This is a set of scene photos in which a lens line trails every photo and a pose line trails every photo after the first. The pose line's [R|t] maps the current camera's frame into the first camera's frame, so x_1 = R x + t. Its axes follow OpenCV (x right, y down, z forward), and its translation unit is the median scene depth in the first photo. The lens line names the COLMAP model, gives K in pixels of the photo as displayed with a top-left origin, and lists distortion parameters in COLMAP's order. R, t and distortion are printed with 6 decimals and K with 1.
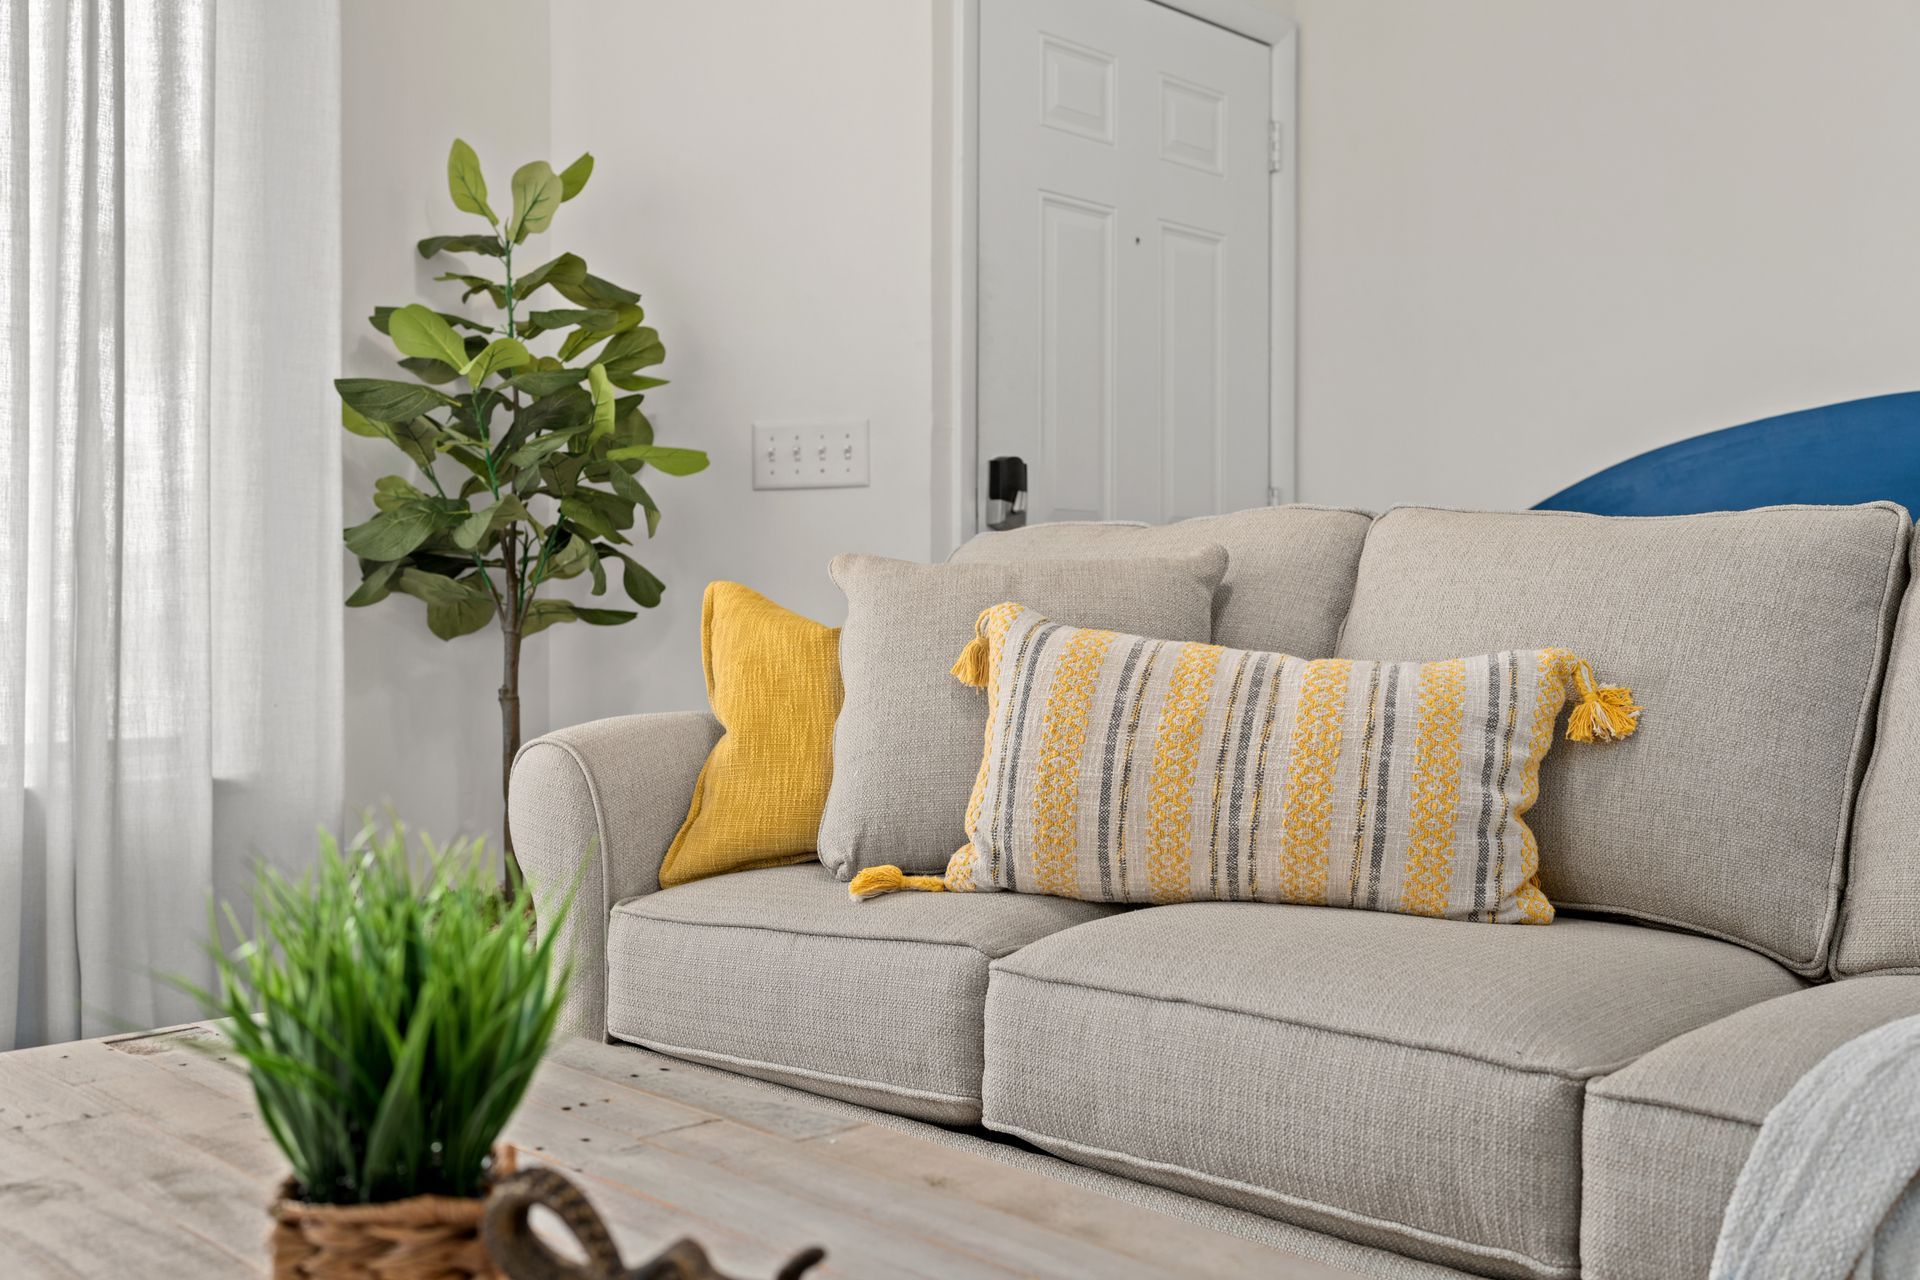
lens RADIAL K [[1865.9, 0, 965.3], [0, 1865.9, 611.4], [0, 0, 1]] dist [0.000025, 0.005862]
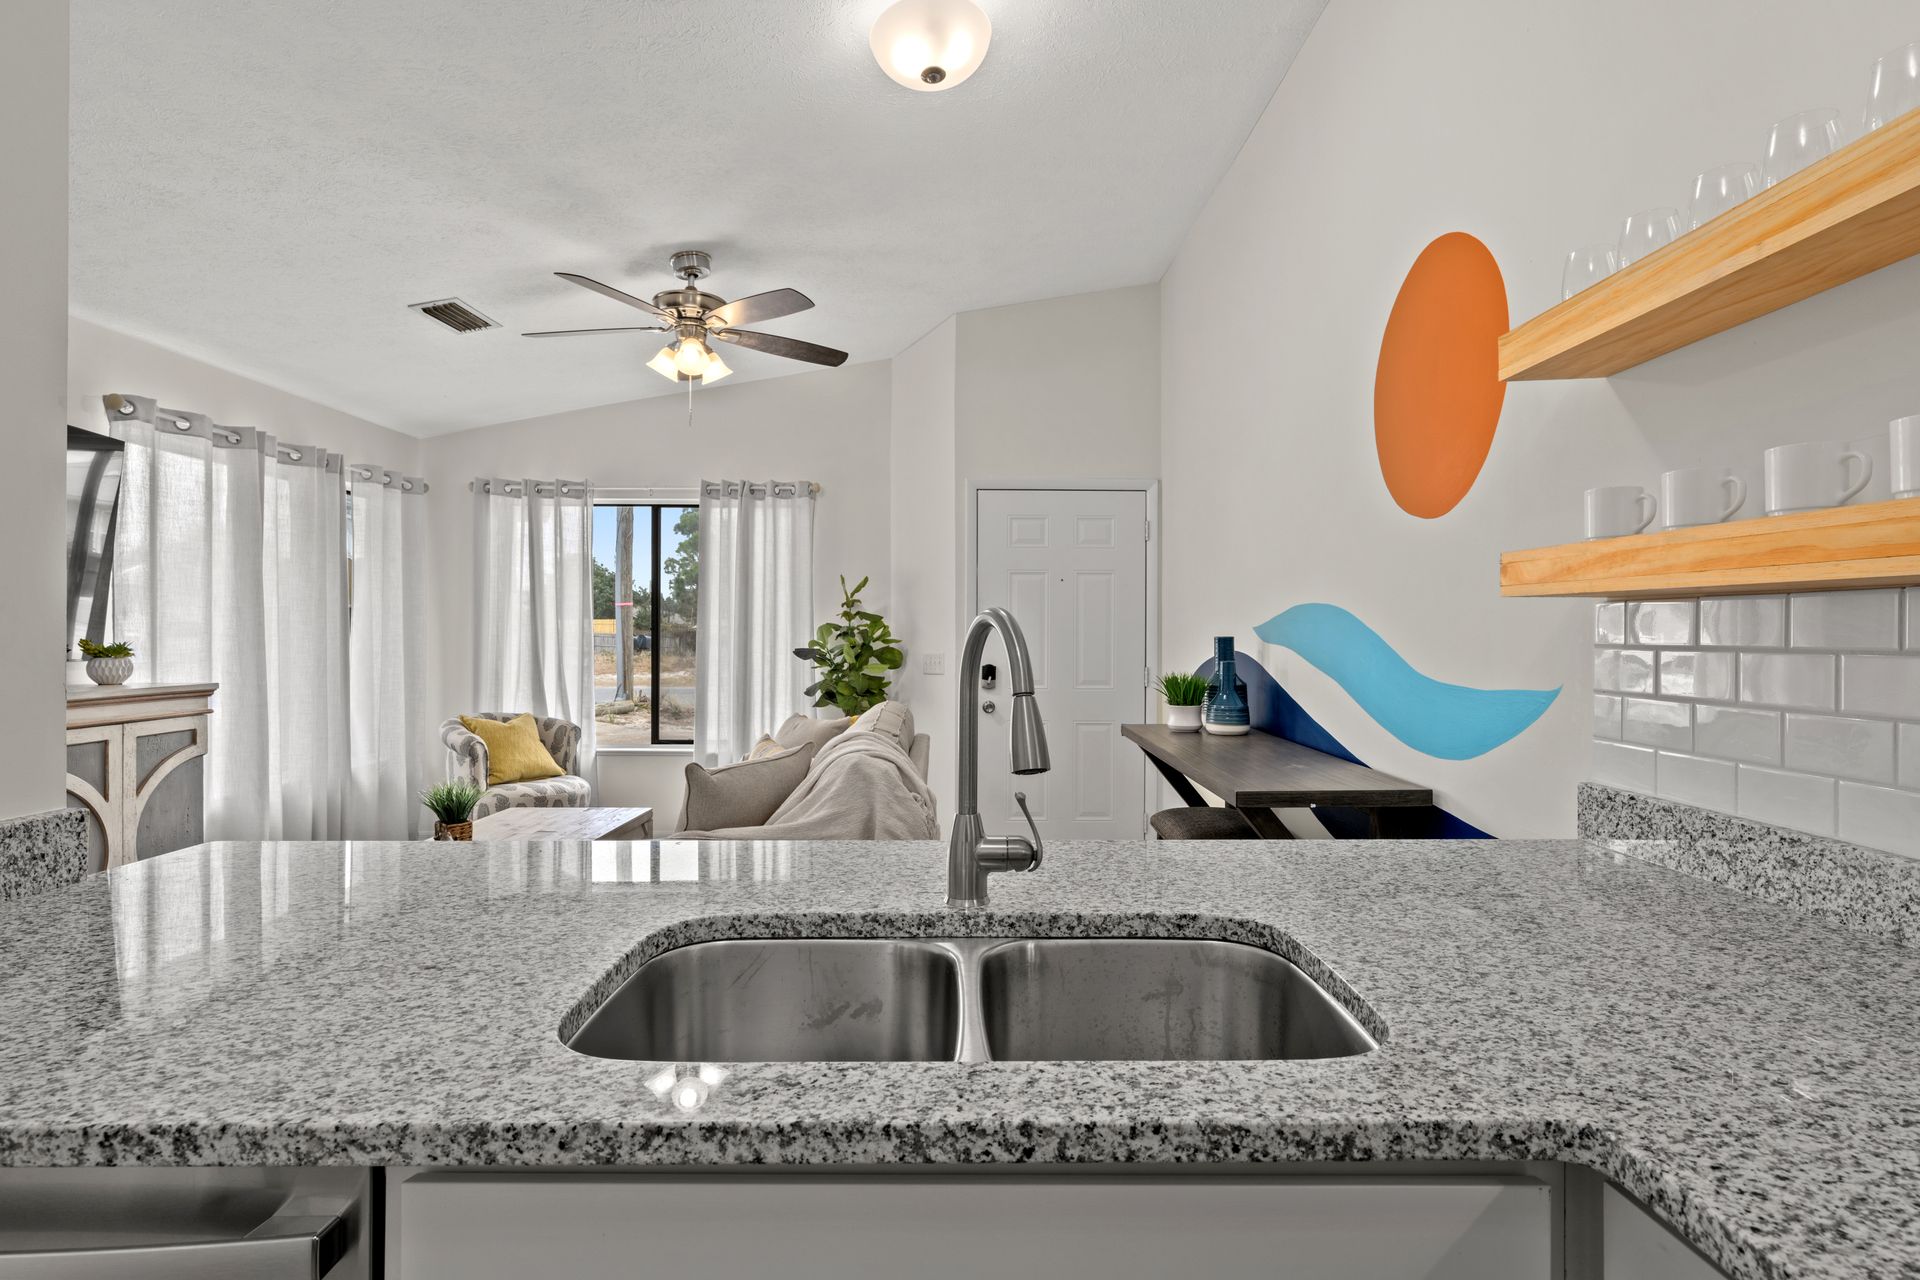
lens RADIAL K [[954.5, 0, 960.0], [0, 954.5, 640.0], [0, 0, 1]] dist [0.002537, 0.000347]
pose [[0.707322, 0.005419, -0.706870, 1.612553], [-0.000501, 0.999974, 0.007165, -0.201322], [0.706891, -0.004714, 0.707307, -0.150116]]
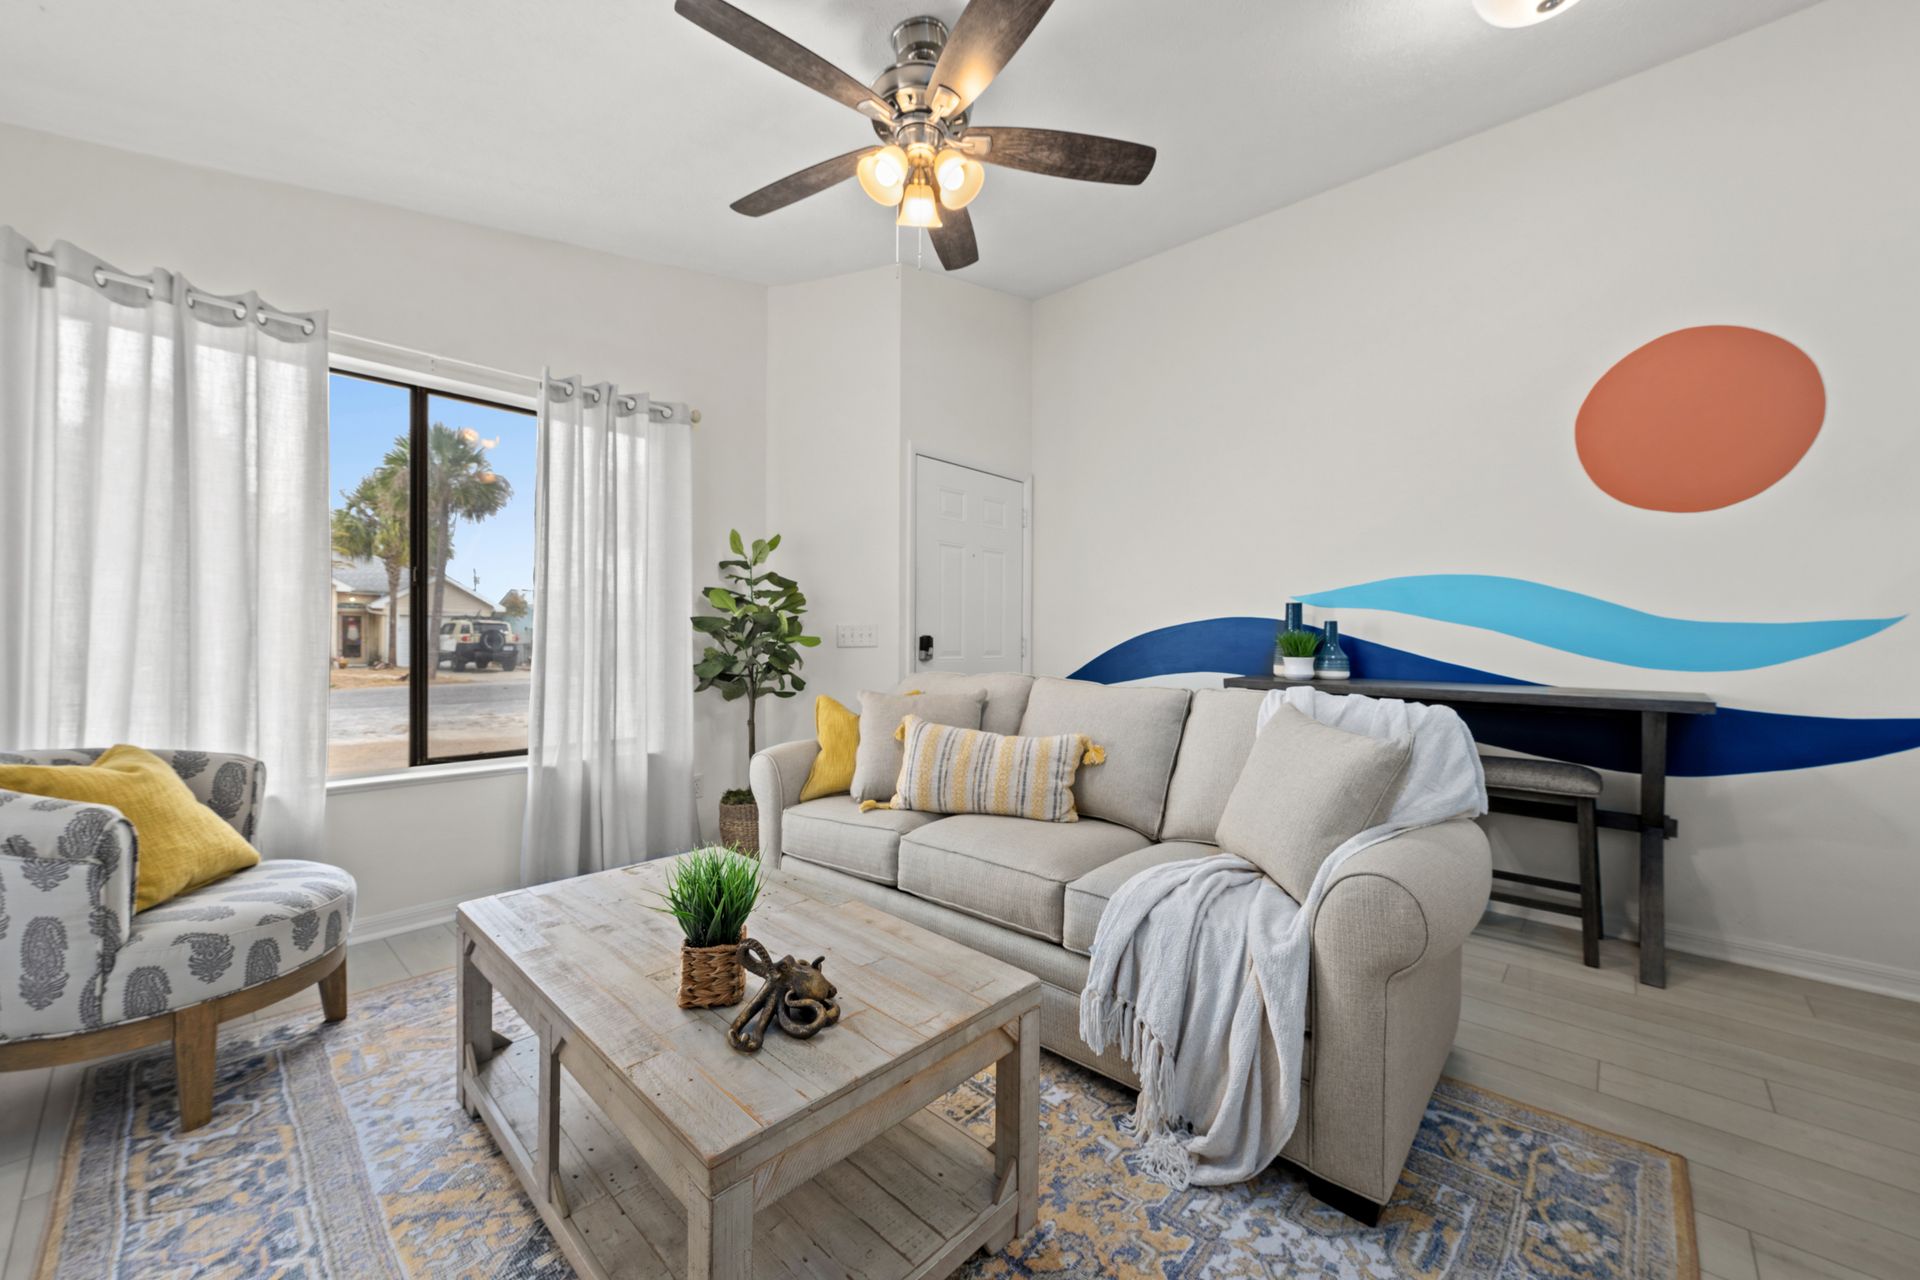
lens RADIAL K [[731.9, 0, 962.6], [0, 731.9, 643.3], [0, 0, 1]] dist [0.002093, 0.000120]
pose [[0.999328, 0.001978, 0.036599, 0.057256], [-0.002243, 0.999972, 0.007194, -0.120220], [-0.036584, -0.007271, 0.999304, -0.200226]]
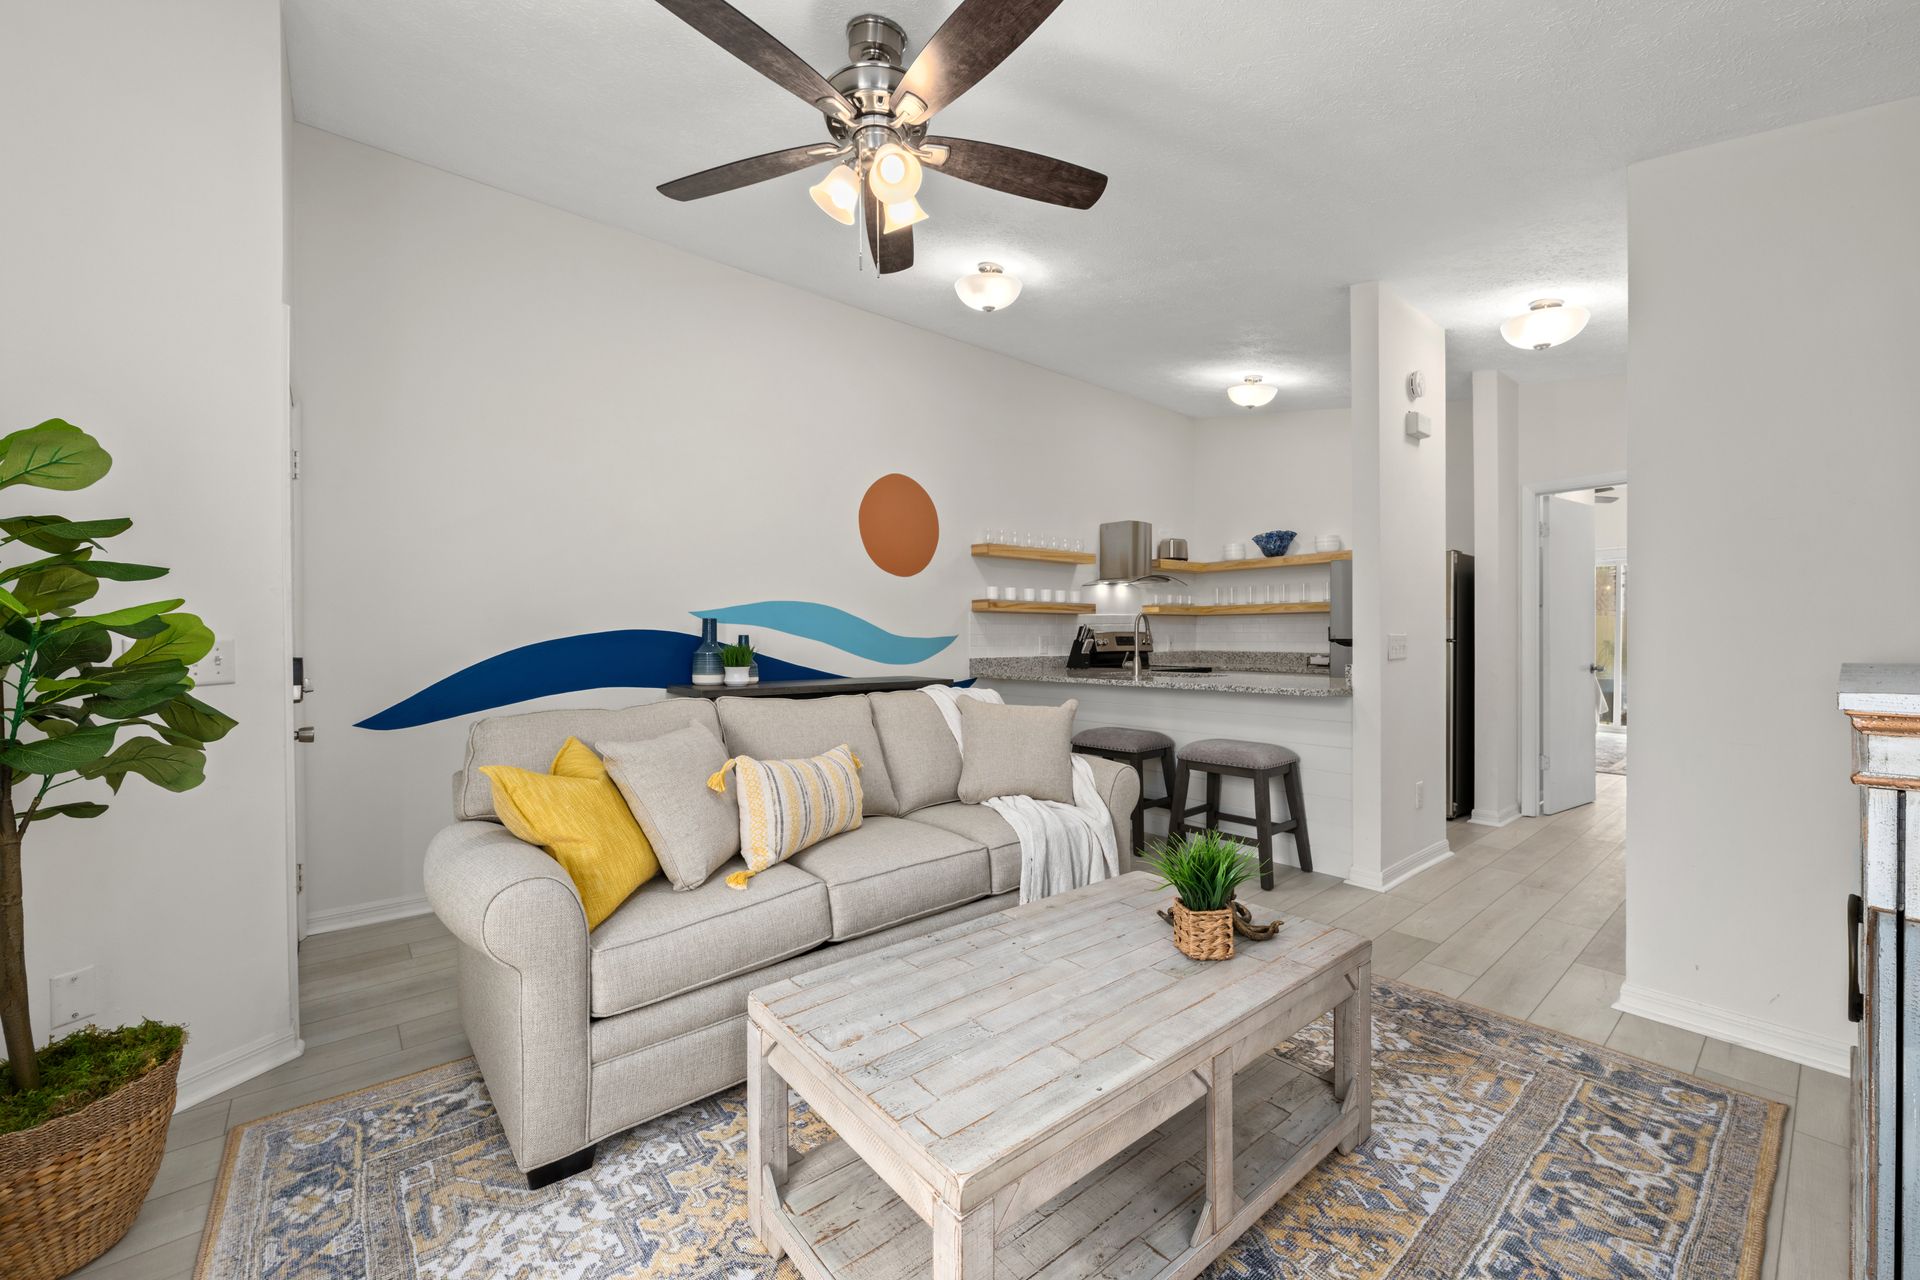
lens RADIAL K [[731.9, 0, 962.6], [0, 731.9, 643.3], [0, 0, 1]] dist [0.002093, 0.000120]
pose [[0.103265, -0.007690, 0.994624, -0.864288], [0.002600, 0.999969, 0.007461, -0.152333], [-0.994650, 0.001816, 0.103282, 0.543136]]
